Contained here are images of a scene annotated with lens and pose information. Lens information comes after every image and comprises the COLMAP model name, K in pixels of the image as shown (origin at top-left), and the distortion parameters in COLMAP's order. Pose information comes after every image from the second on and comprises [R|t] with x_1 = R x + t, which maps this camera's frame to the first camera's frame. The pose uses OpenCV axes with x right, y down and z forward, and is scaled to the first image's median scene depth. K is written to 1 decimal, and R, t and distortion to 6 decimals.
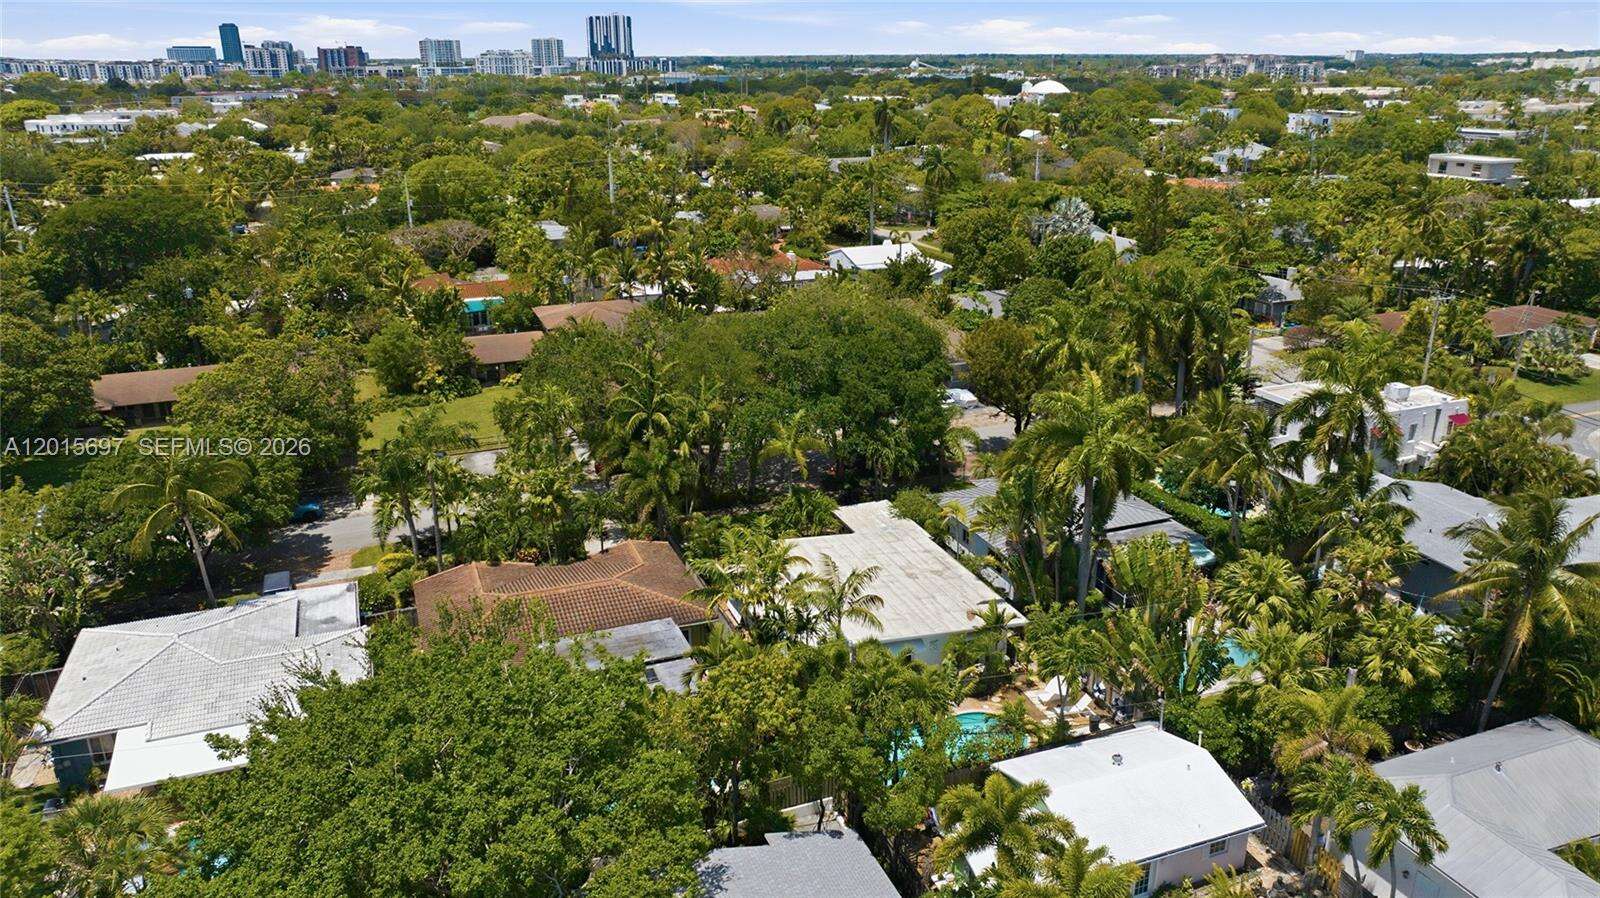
lens RADIAL K [[1123.8, 0, 798.2], [0, 1123.8, 441.1], [0, 0, 1]] dist [-0.023978, 0.003582]
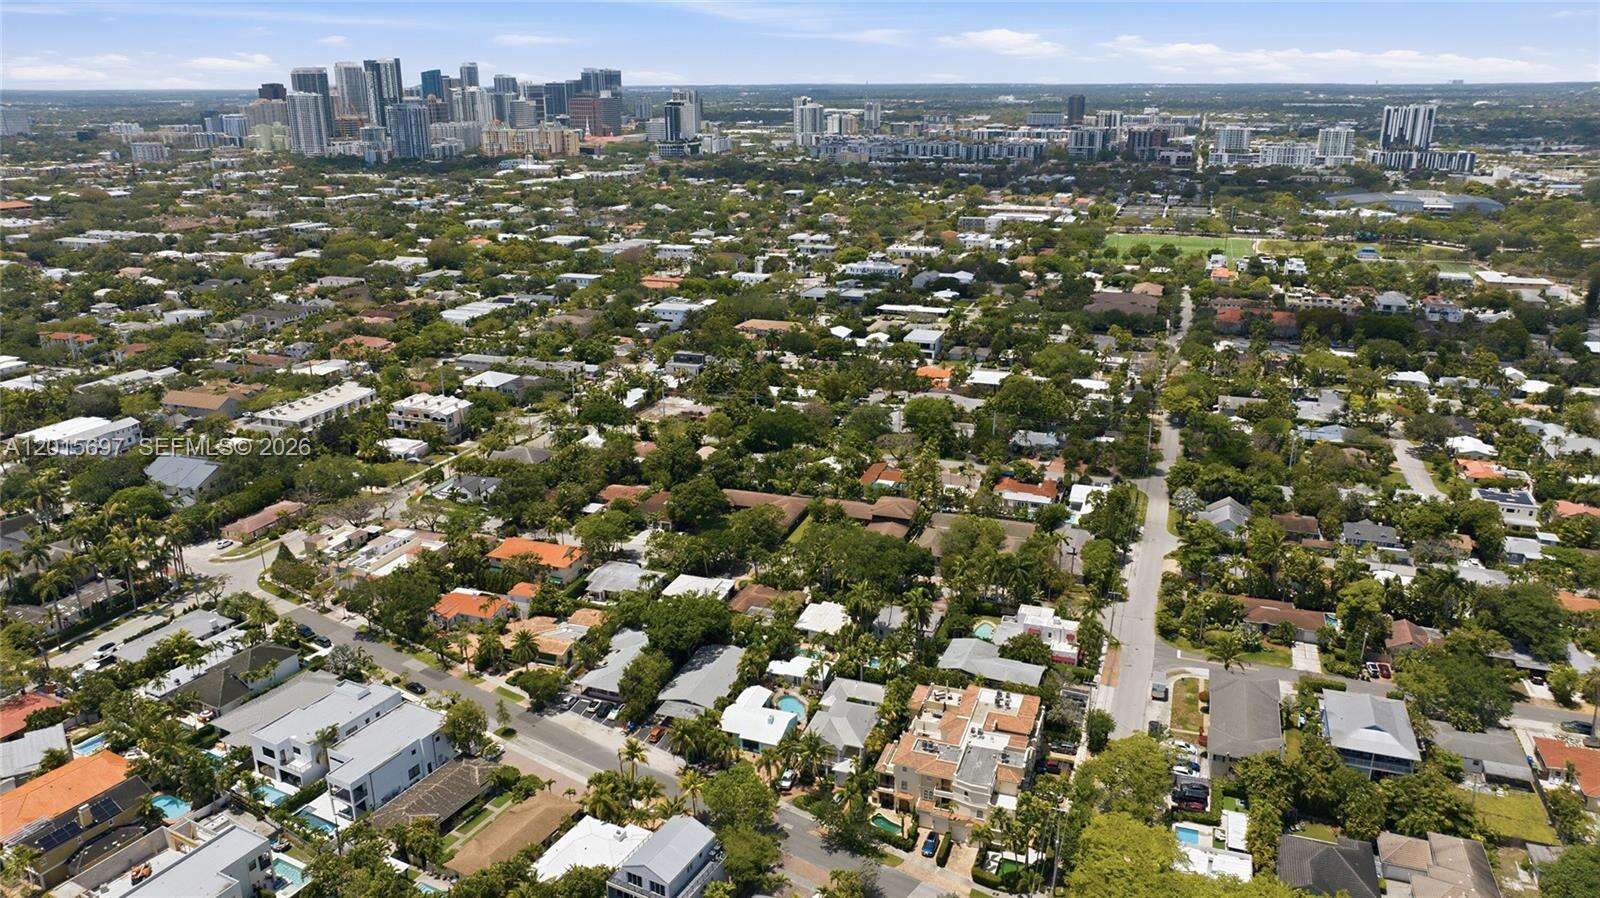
lens RADIAL K [[1123.8, 0, 798.2], [0, 1123.8, 441.1], [0, 0, 1]] dist [-0.023978, 0.003582]
pose [[0.753258, 0.202204, -0.625873, 1.083822], [-0.211703, 0.975468, 0.060359, -0.323002], [0.622724, 0.087034, 0.777586, -1.006451]]
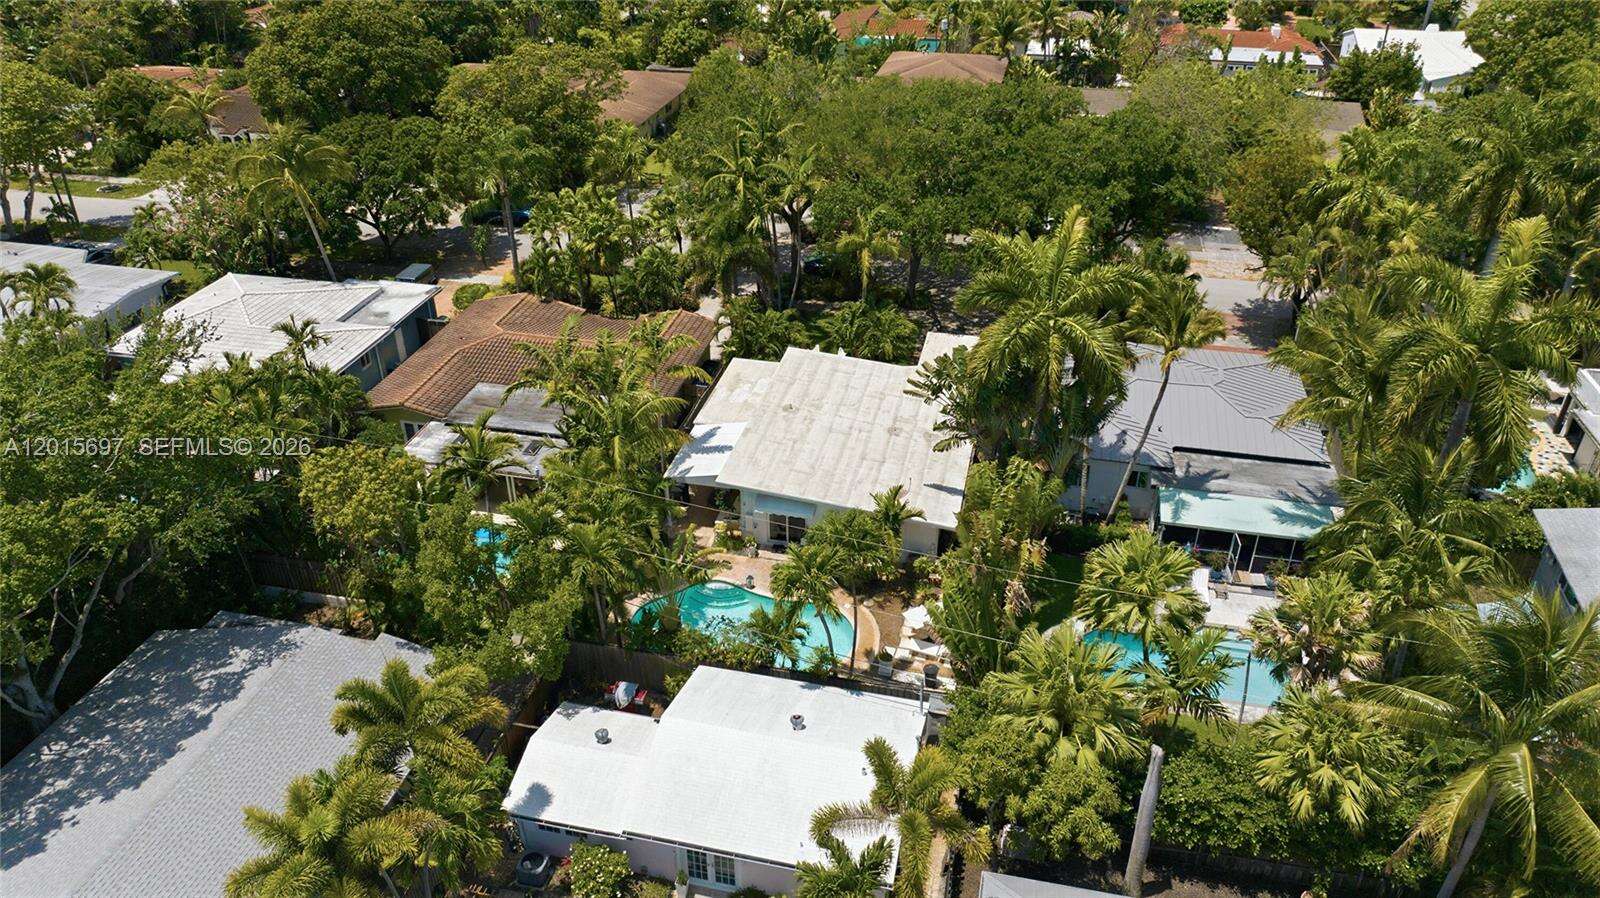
lens RADIAL K [[1122.6, 0, 800.3], [0, 1122.6, 443.2], [0, 0, 1]] dist [-0.032219, 0.030656]
pose [[0.826128, 0.290526, -0.482811, 0.216536], [-0.182751, 0.948664, 0.258146, -0.033885], [0.533024, -0.125027, 0.836812, 0.139401]]
